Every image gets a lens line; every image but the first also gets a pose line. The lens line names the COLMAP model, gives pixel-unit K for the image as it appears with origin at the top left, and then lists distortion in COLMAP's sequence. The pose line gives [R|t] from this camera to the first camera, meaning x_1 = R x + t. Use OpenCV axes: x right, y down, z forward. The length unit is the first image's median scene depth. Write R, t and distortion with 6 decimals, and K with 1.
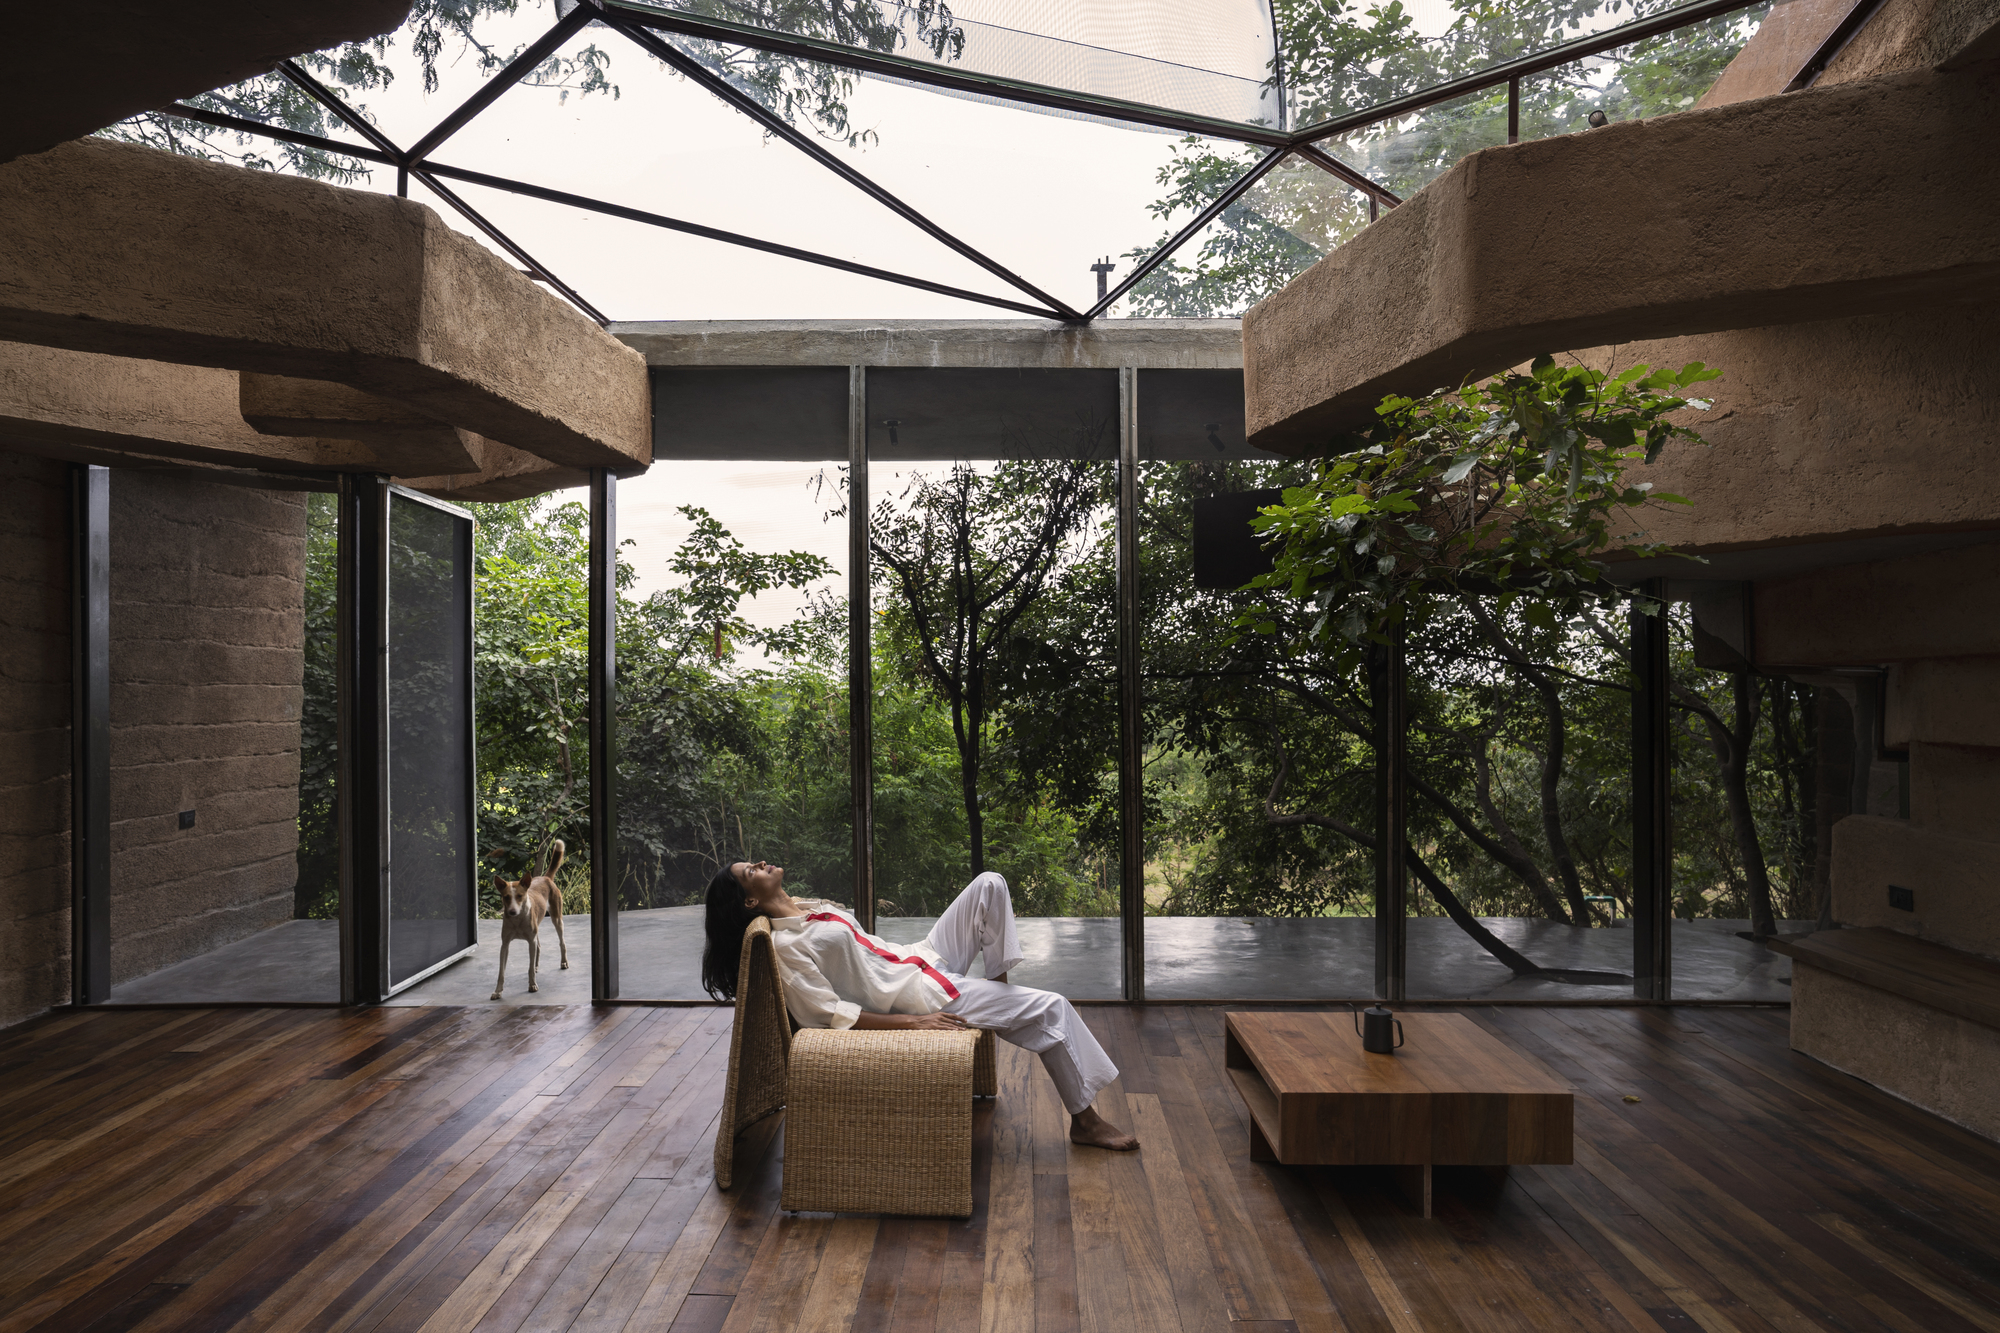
lens RADIAL K [[1159.6, 0, 994.7], [0, 1159.6, 676.2], [0, 0, 1]] dist [-0.005500, -0.001670]
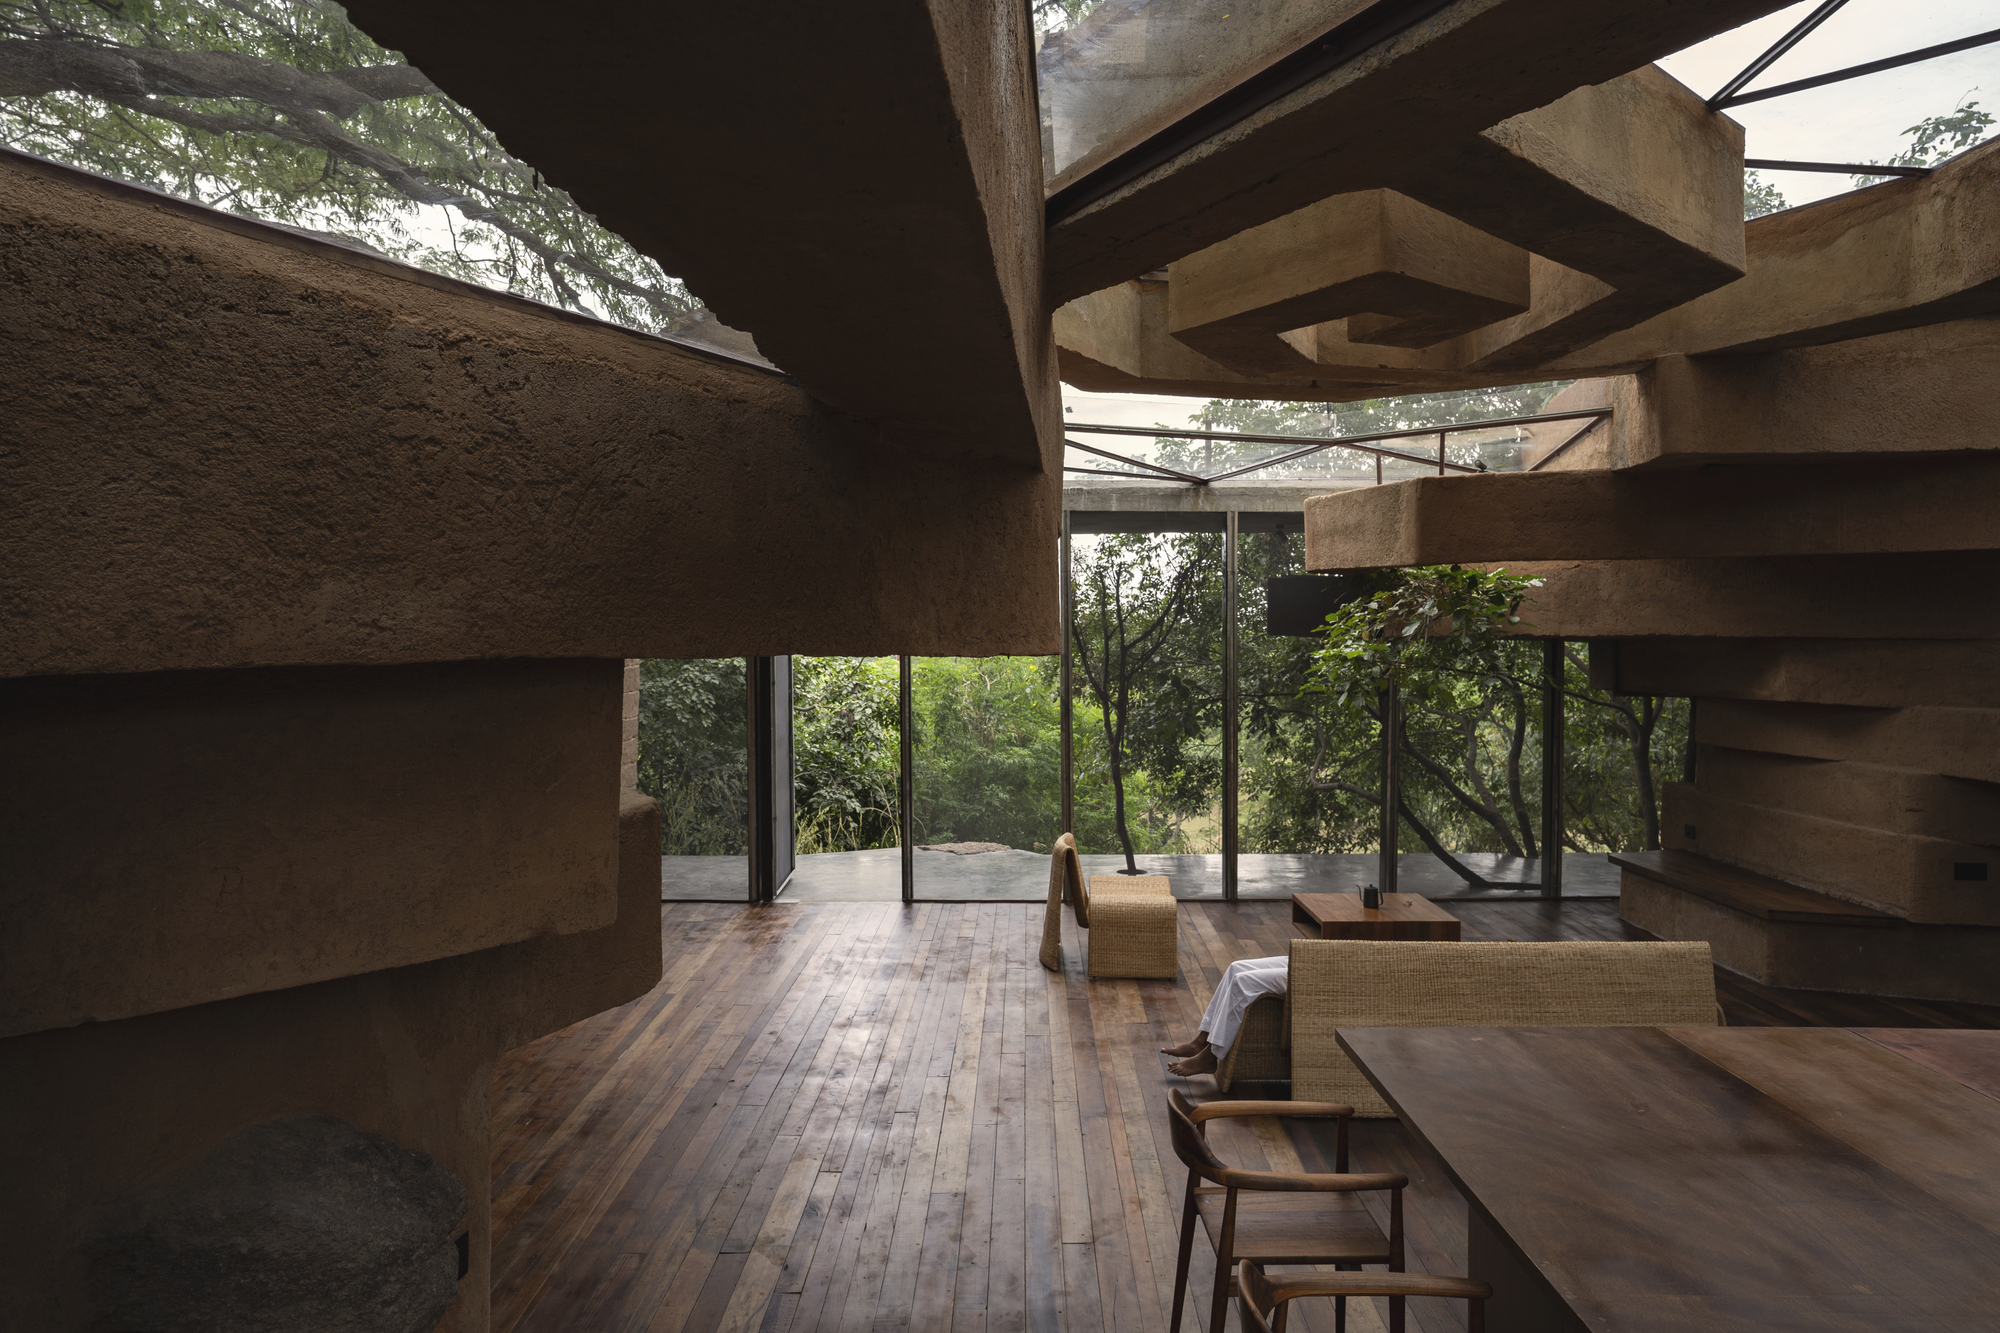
lens RADIAL K [[1354.2, 0, 1001.0], [0, 1354.2, 665.9], [0, 0, 1]] dist [0.009839, 0.002639]
pose [[0.999903, 0.001735, 0.013832, -0.234330], [-0.002382, 0.998897, 0.046890, -0.138260], [-0.013736, -0.046919, 0.998804, -0.899282]]
